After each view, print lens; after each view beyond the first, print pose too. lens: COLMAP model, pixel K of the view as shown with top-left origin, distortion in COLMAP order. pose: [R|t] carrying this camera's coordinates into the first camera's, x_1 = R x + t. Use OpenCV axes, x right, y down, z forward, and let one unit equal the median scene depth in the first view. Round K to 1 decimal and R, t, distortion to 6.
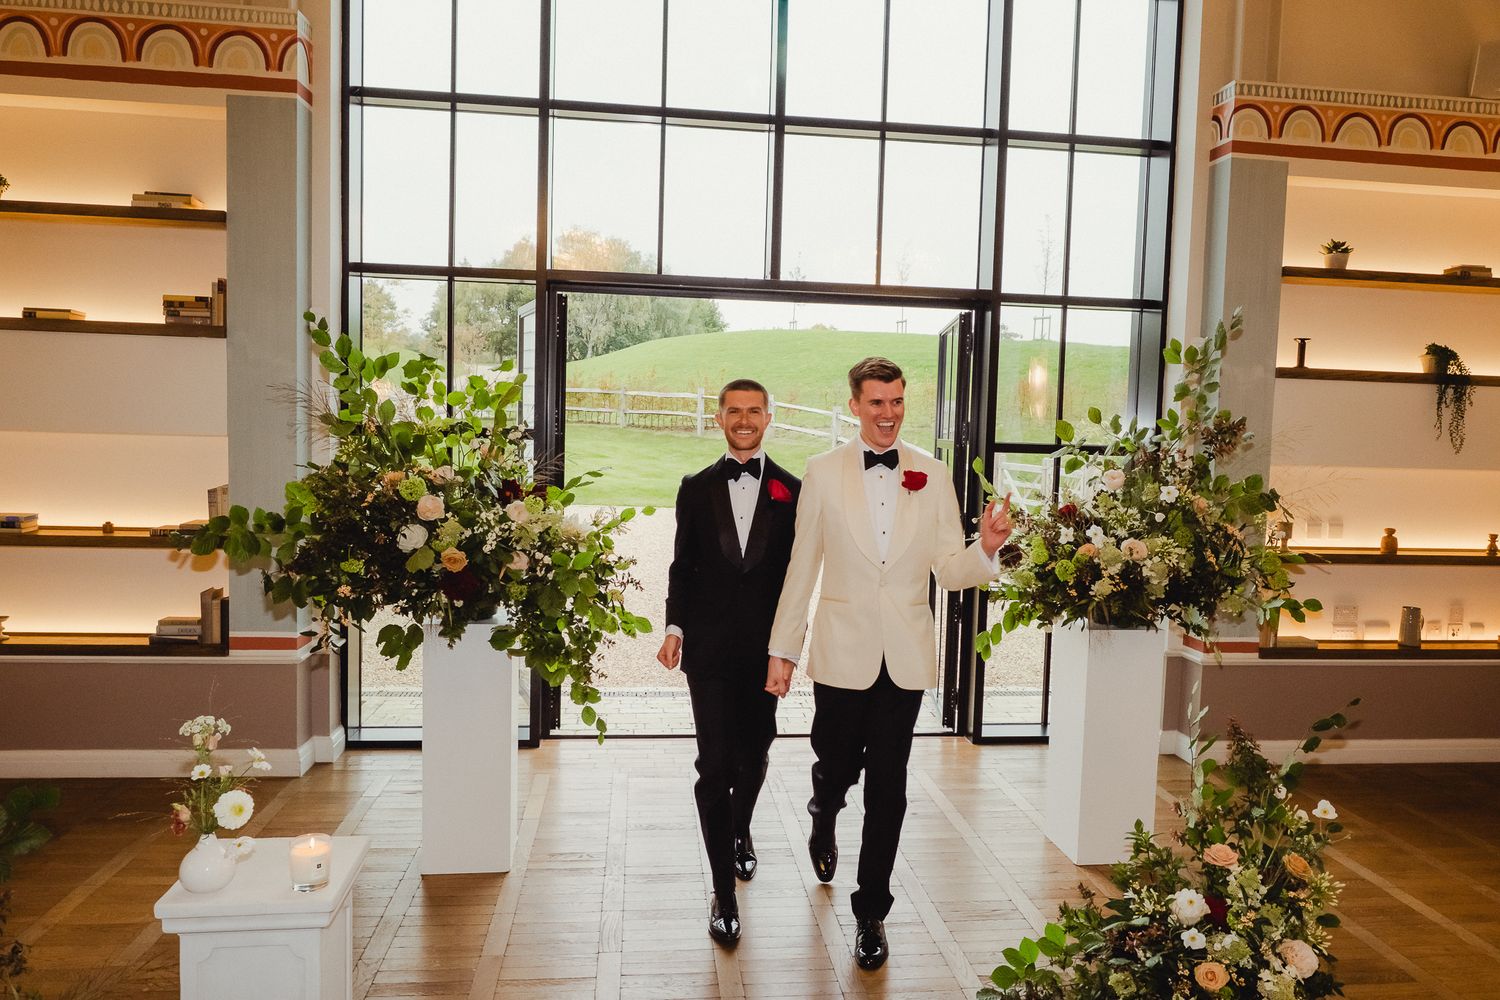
lens RADIAL K [[1063.8, 0, 770.9], [0, 1063.8, 498.8], [0, 0, 1]] dist [-0.012794, 0.009601]
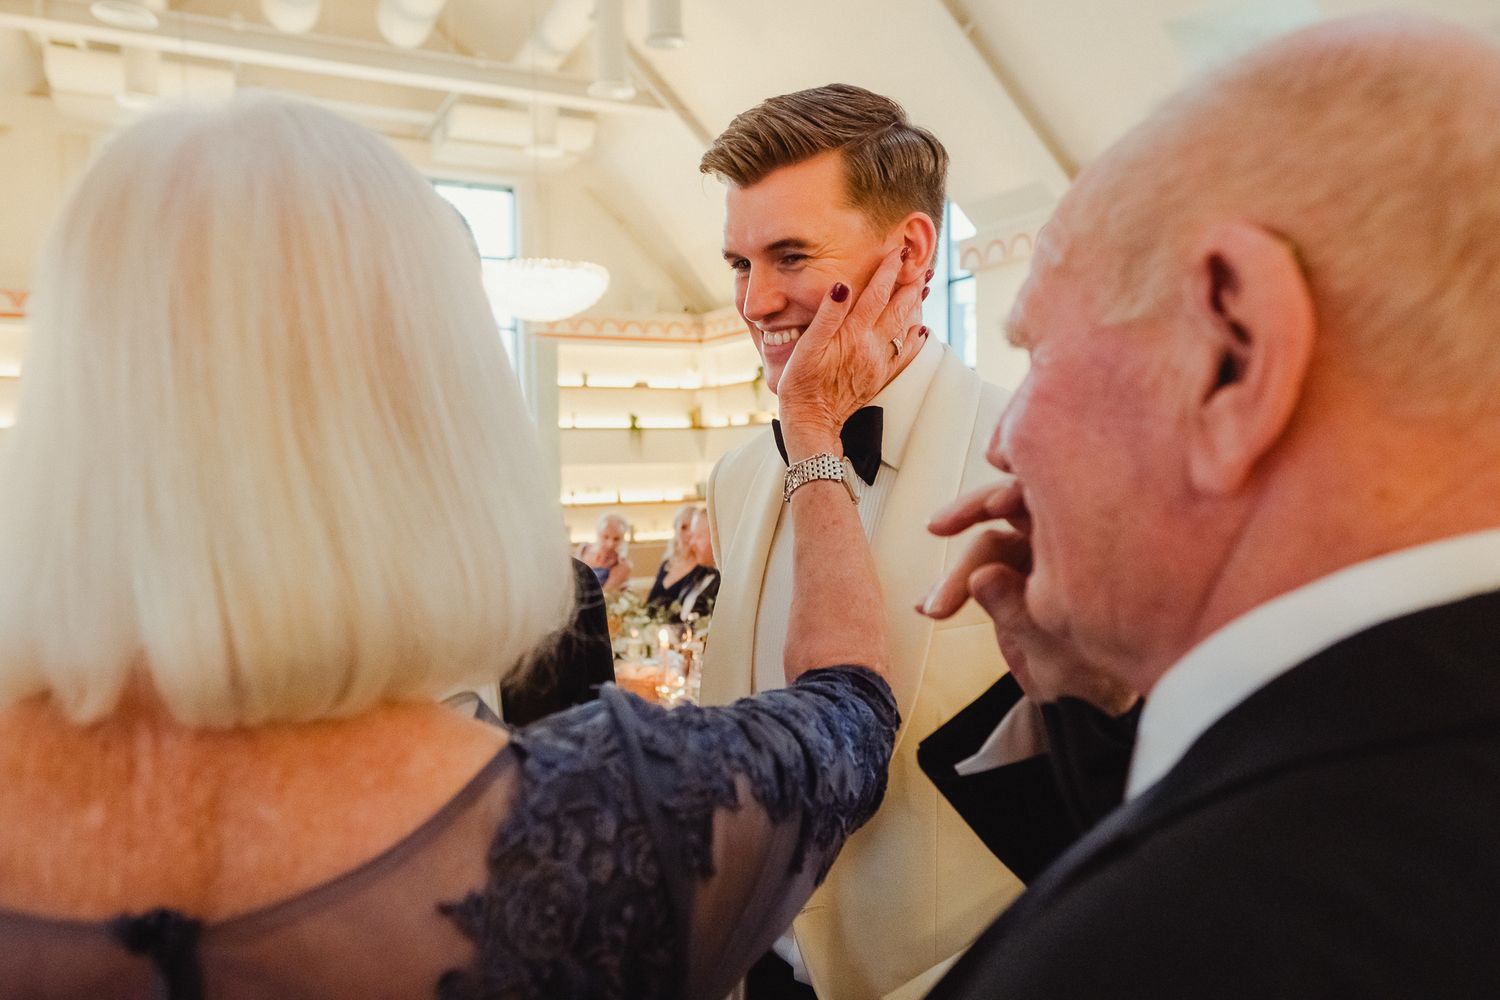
lens RADIAL K [[1063.8, 0, 737.4], [0, 1063.8, 536.1], [0, 0, 1]] dist [-0.012794, 0.009601]
pose [[0.939969, -0.068808, 0.334251, 0.036558], [0.066019, 0.997624, 0.019711, 0.118517], [-0.334813, 0.003539, 0.942278, -1.609076]]
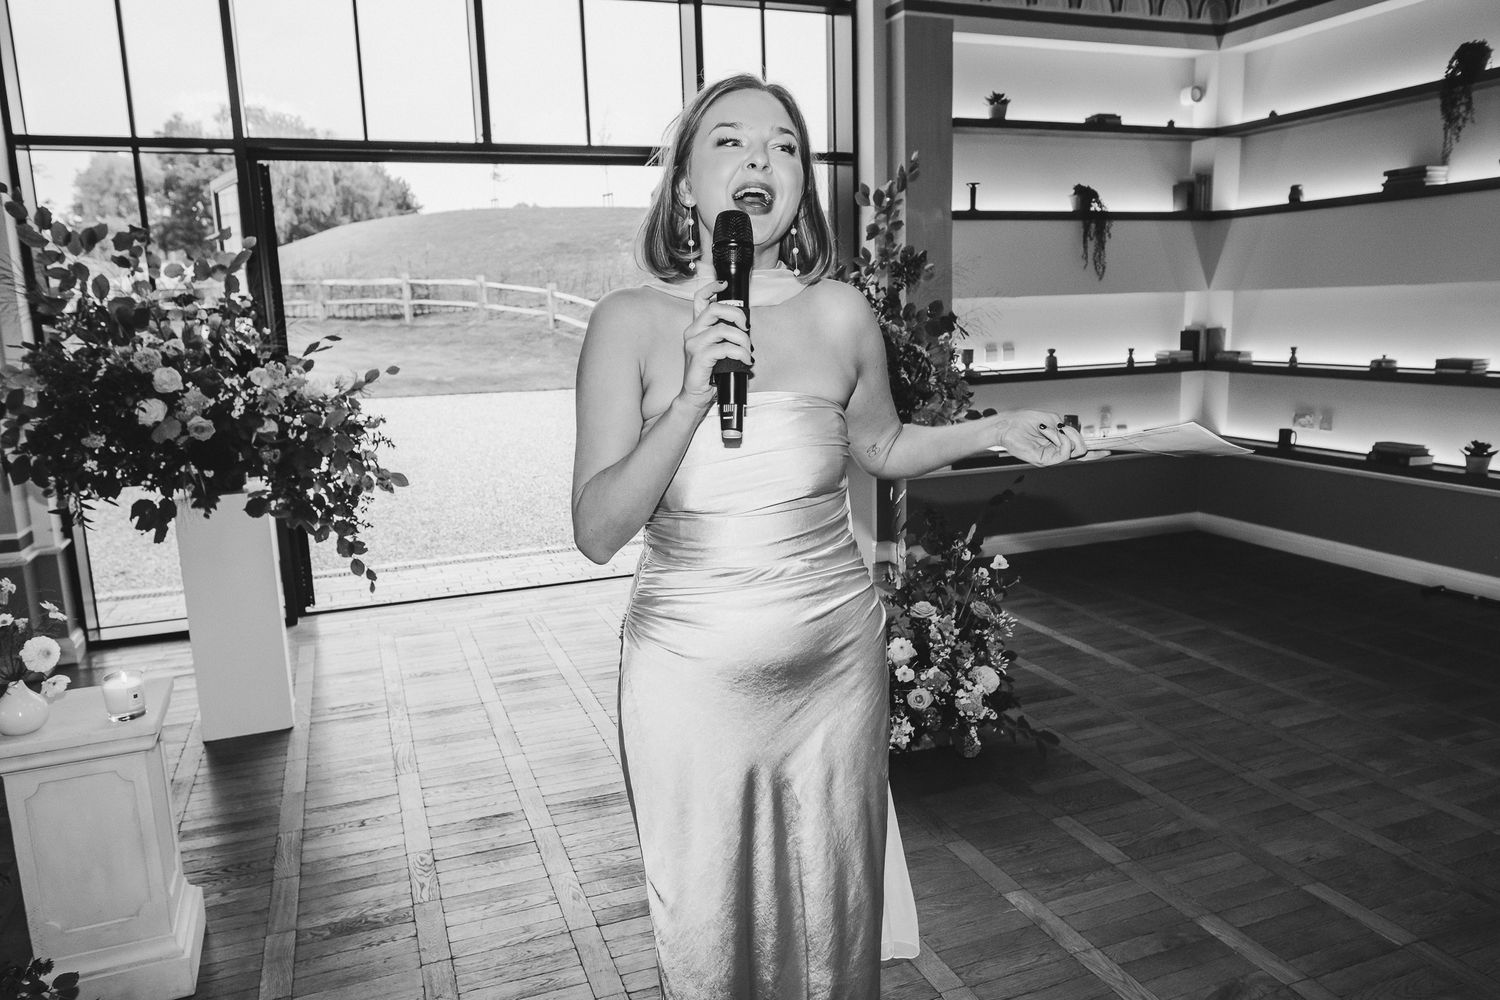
lens RADIAL K [[1063.8, 0, 745.5], [0, 1063.8, 501.6], [0, 0, 1]] dist [-0.012794, 0.009601]
pose [[0.969318, -0.101538, 0.223856, -0.021935], [0.075332, 0.989584, 0.122670, 0.030730], [-0.233980, -0.102043, 0.966871, -0.077122]]
